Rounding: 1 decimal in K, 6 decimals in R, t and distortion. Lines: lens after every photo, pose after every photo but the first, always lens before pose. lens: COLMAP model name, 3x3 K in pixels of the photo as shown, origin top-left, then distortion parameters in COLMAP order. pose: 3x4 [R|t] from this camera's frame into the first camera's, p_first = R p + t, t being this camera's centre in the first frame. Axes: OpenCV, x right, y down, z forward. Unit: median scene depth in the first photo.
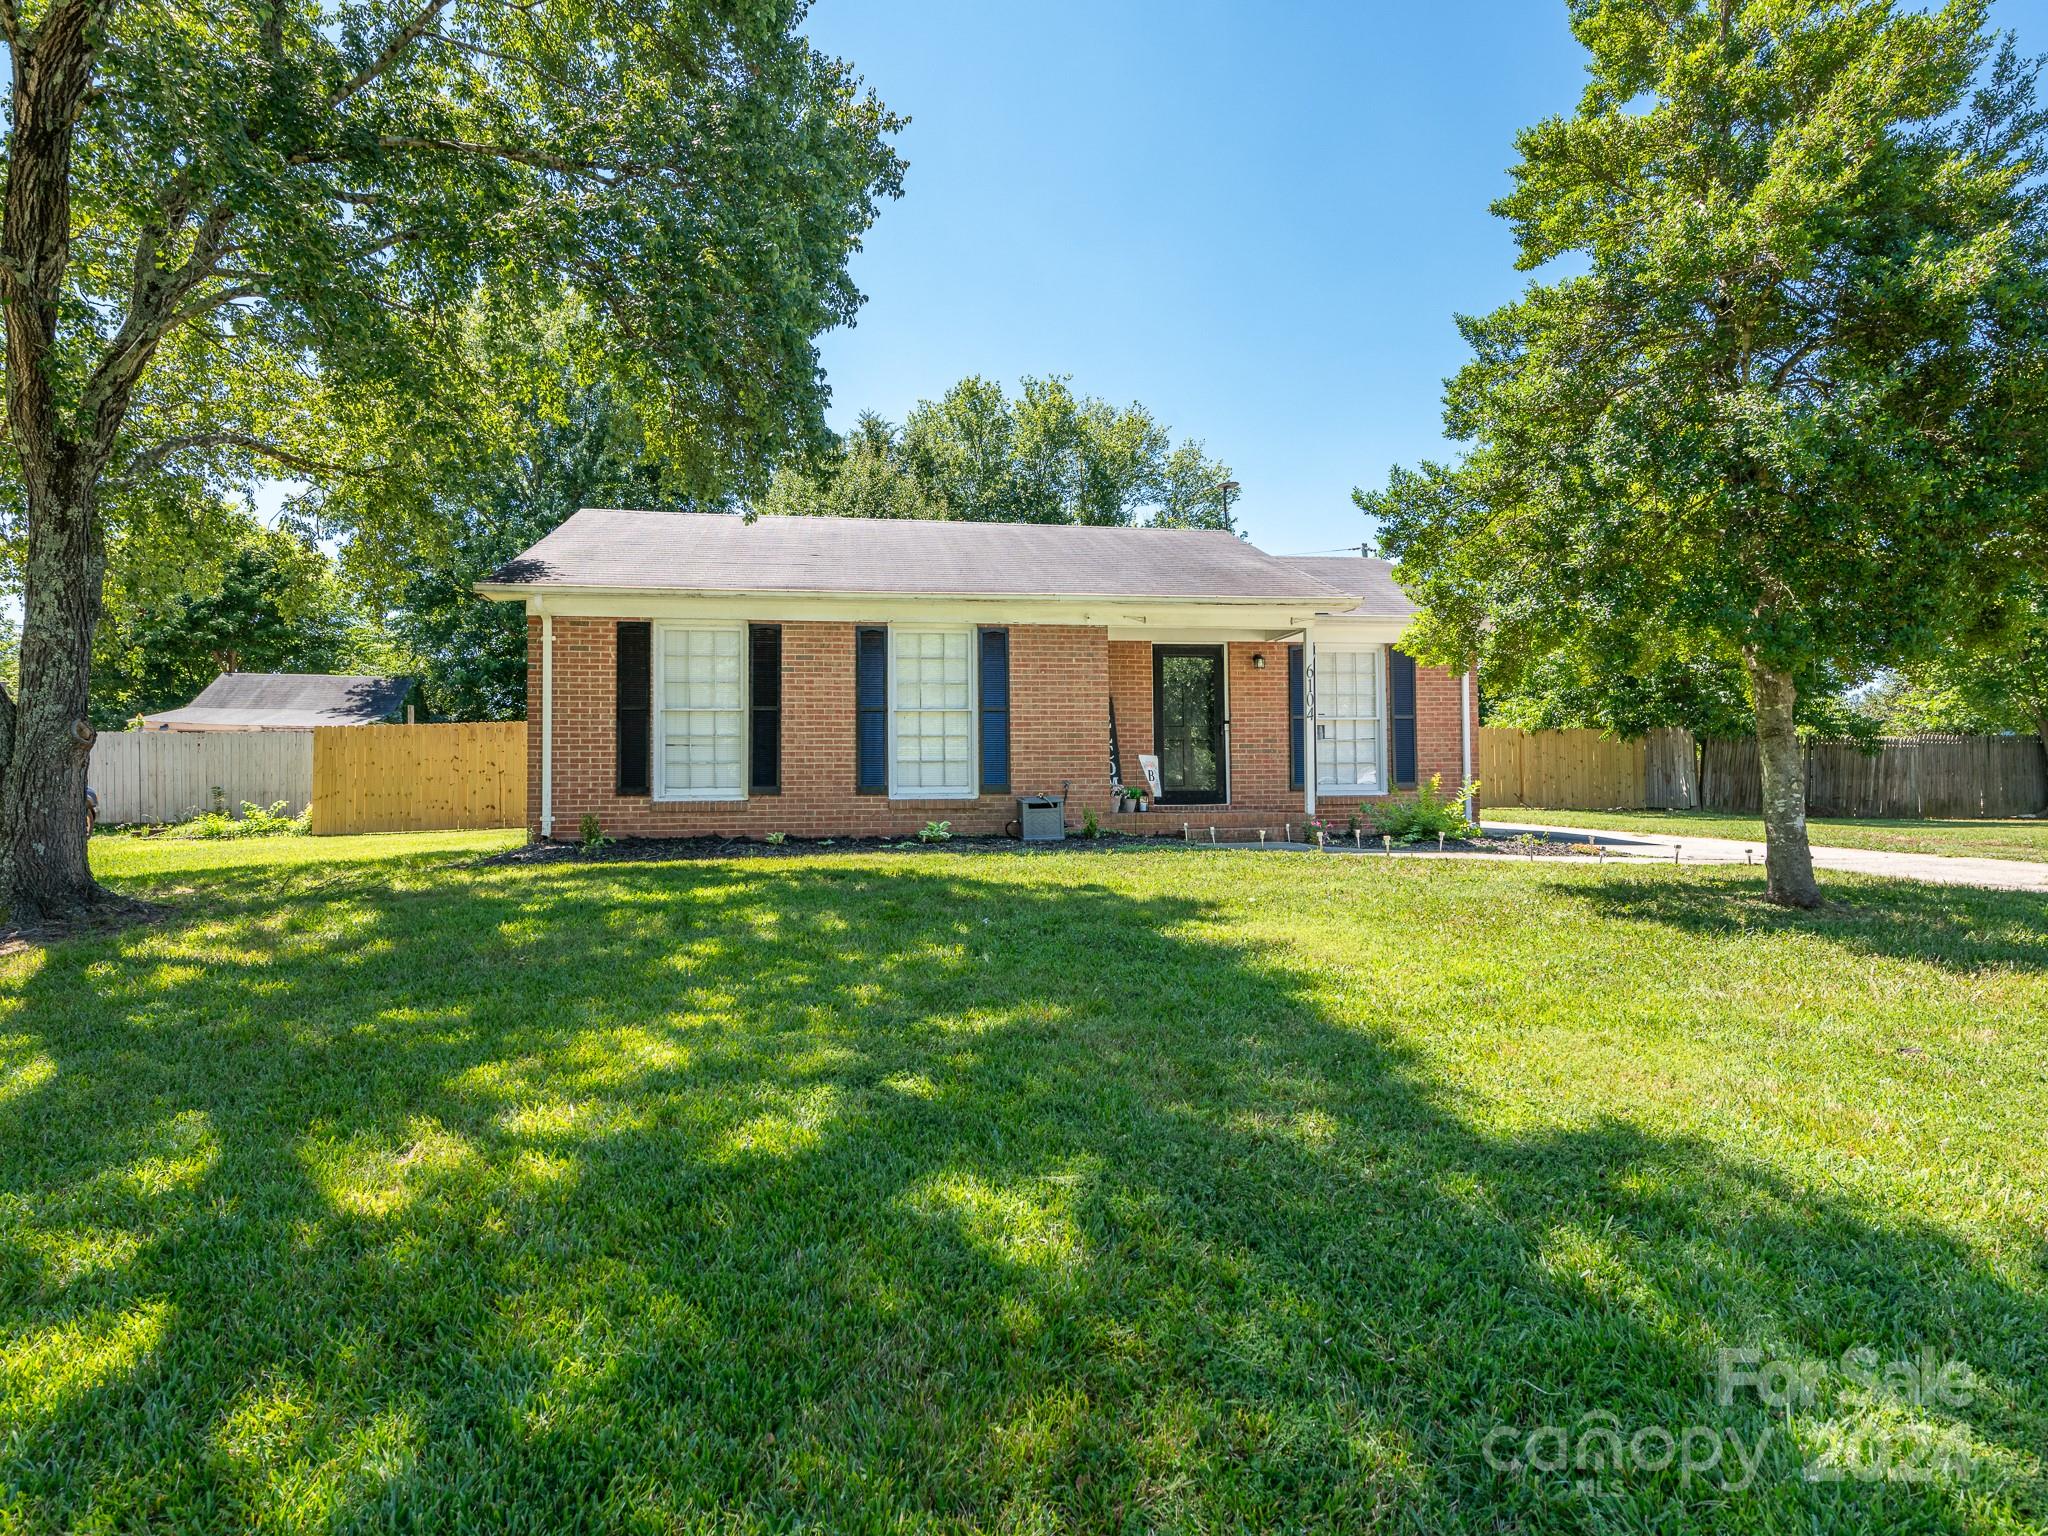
lens RADIAL K [[1111.7, 0, 1030.5], [0, 1111.7, 730.2], [0, 0, 1]] dist [0.001578, -0.001012]
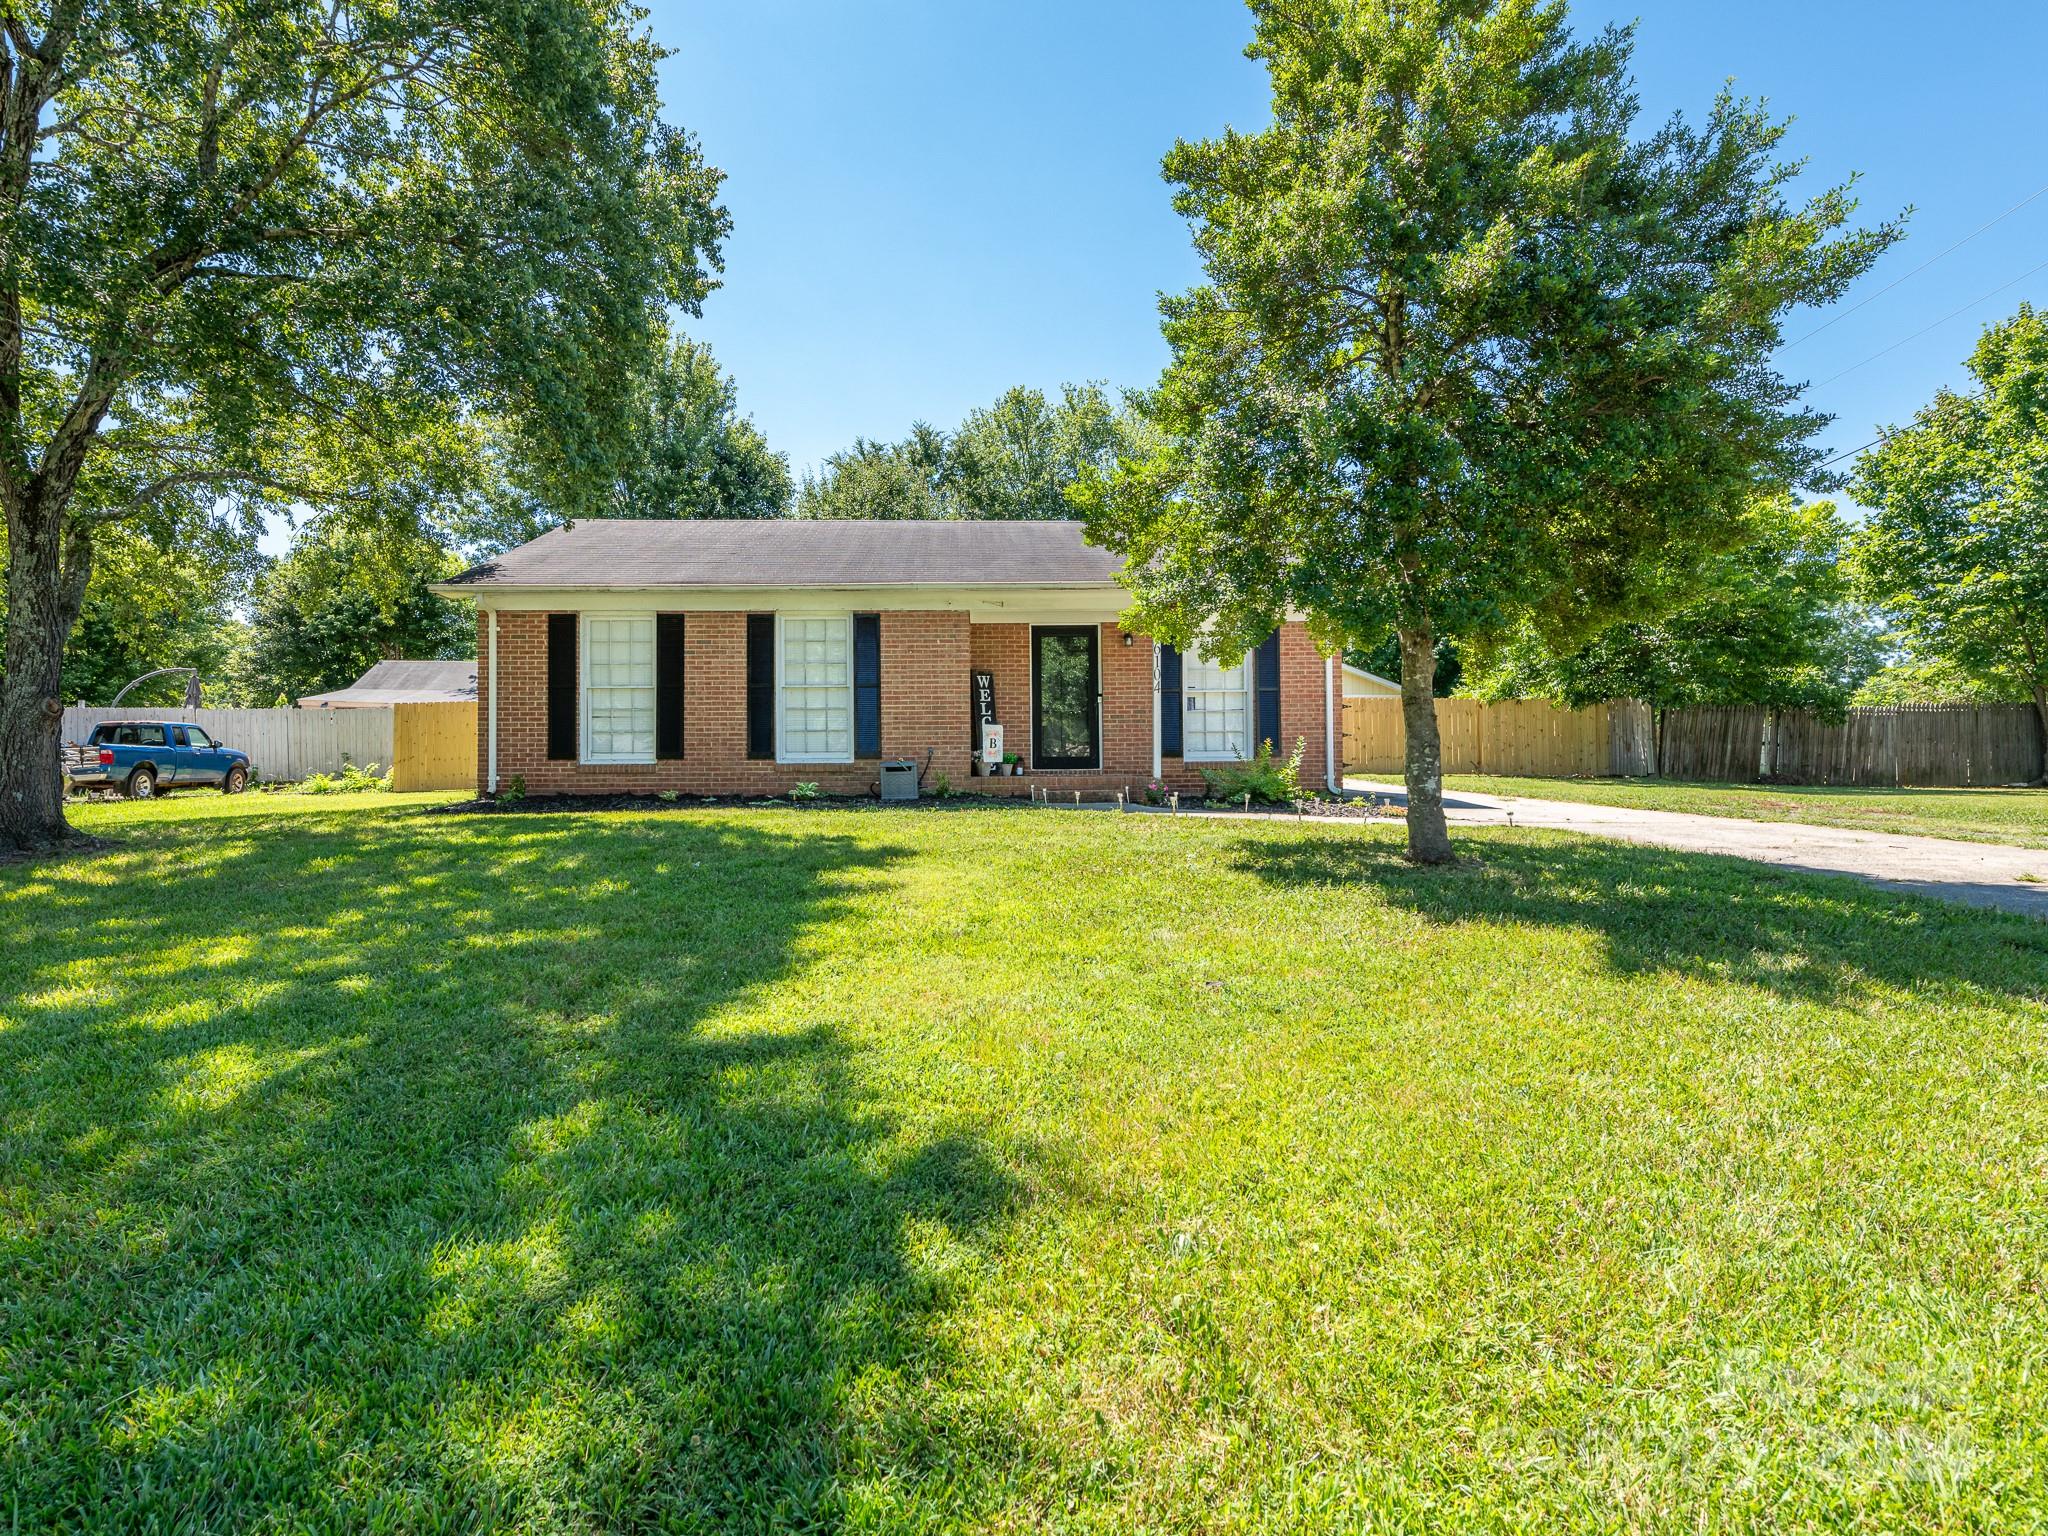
lens RADIAL K [[1004.0, 0, 1006.2], [0, 1004.0, 716.7], [0, 0, 1]] dist [0.003170, -0.000473]
pose [[0.991111, -0.003224, -0.132996, 0.248111], [0.004865, 0.999916, 0.012021, 0.002117], [0.132946, -0.012561, 0.991044, -0.008124]]
